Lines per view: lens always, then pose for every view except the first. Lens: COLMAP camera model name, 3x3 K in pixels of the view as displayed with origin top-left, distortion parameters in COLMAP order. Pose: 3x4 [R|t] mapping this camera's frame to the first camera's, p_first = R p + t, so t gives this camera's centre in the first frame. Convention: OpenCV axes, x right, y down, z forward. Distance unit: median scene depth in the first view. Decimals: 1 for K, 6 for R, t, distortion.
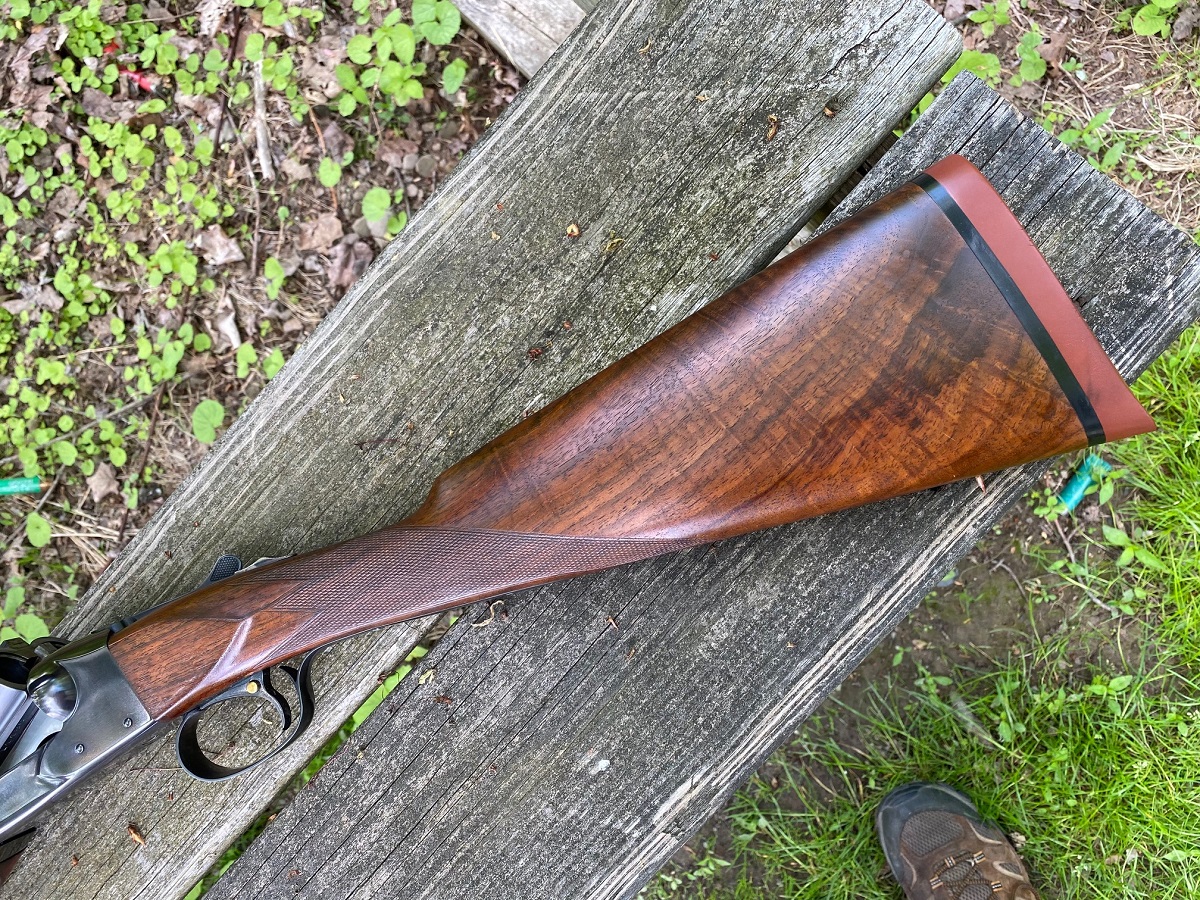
lens RADIAL K [[909.2, 0, 600.0], [0, 909.2, 450.0], [0, 0, 1]] dist [0.020190, 0.008018]
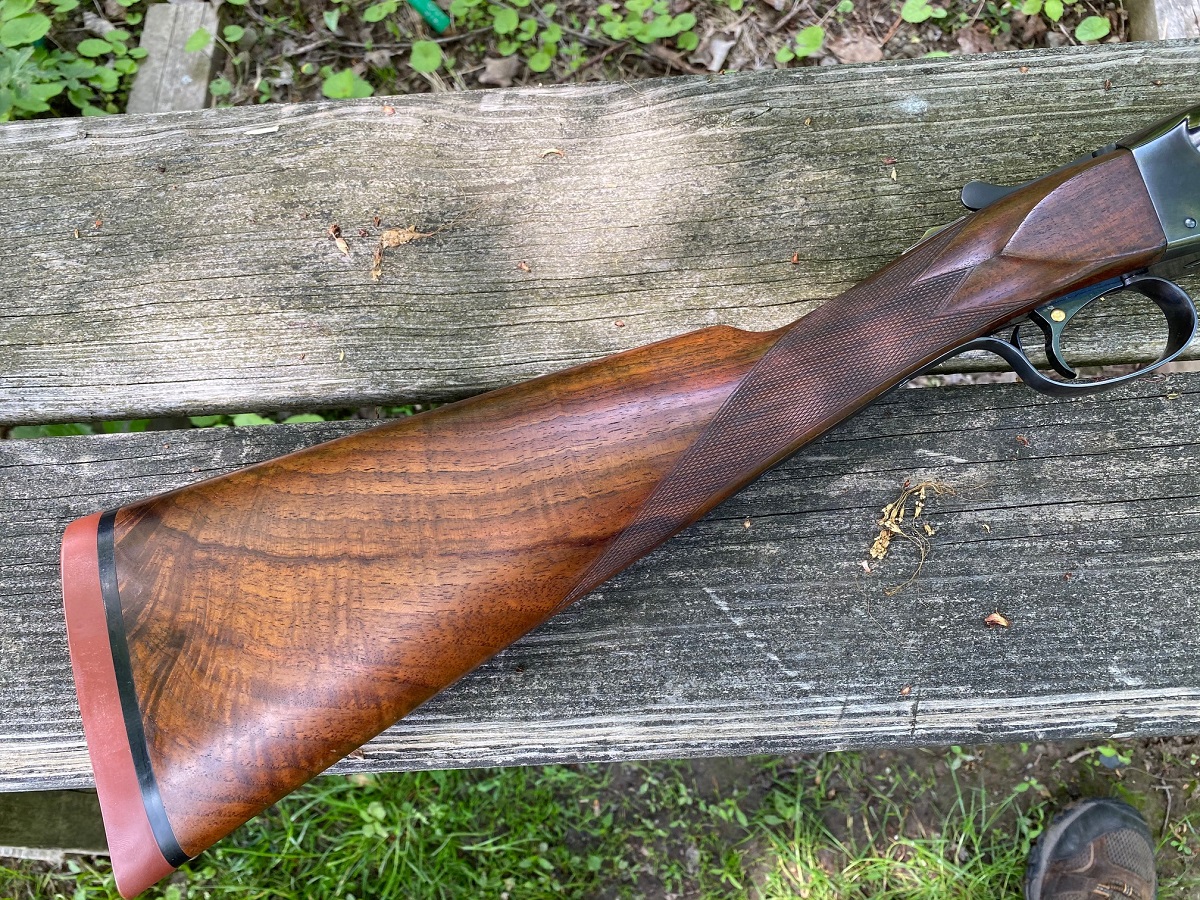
lens RADIAL K [[909.2, 0, 600.0], [0, 909.2, 450.0], [0, 0, 1]] dist [0.020190, 0.008018]
pose [[0.716791, 0.696136, 0.040069, -0.226502], [-0.694346, 0.717860, -0.050601, 0.275960], [-0.063989, 0.008449, 0.997915, 0.060541]]
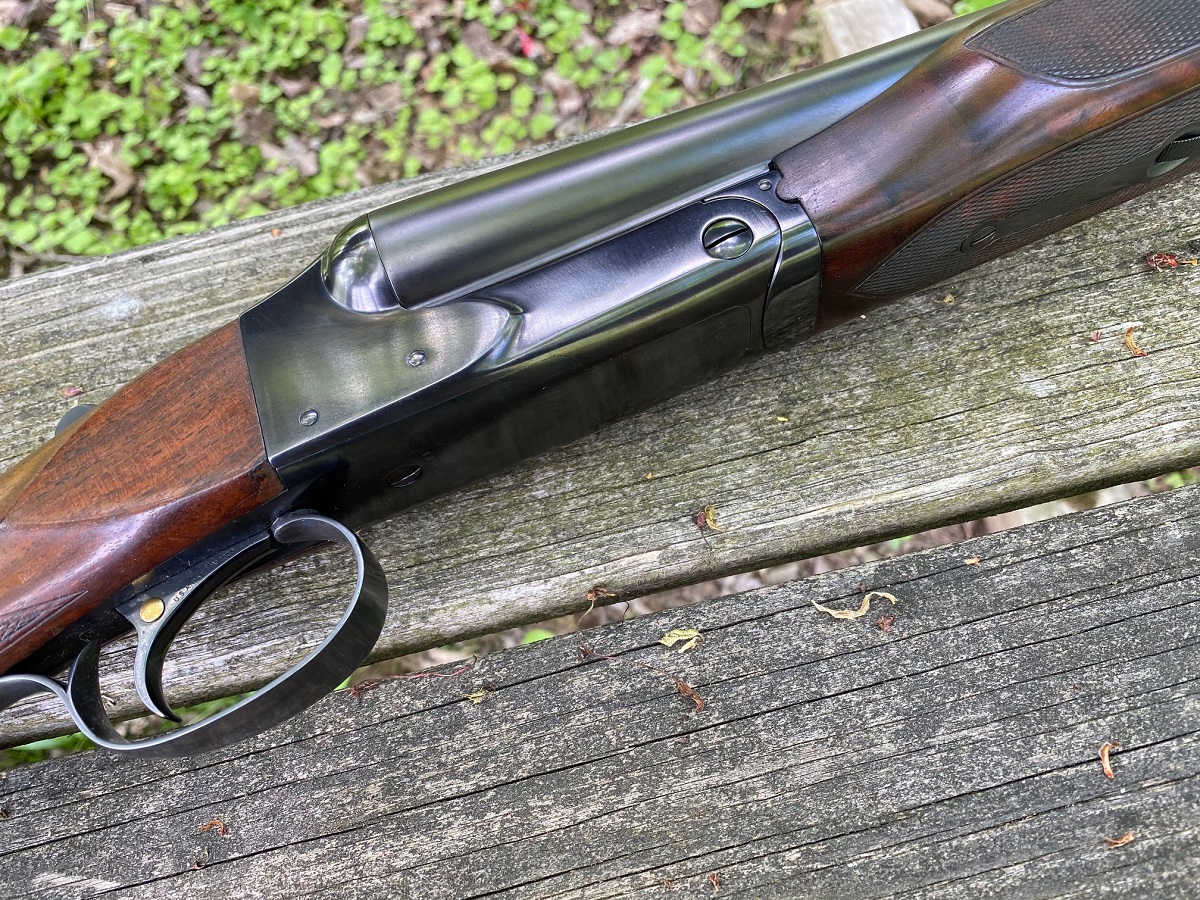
lens RADIAL K [[951.4, 0, 600.0], [0, 951.4, 450.0], [0, 0, 1]] dist [0.005955, -0.008290]
pose [[0.825568, 0.546442, -0.140850, -0.072803], [-0.564278, 0.797091, -0.215023, 0.105367], [-0.005227, 0.256995, 0.966399, 0.164181]]
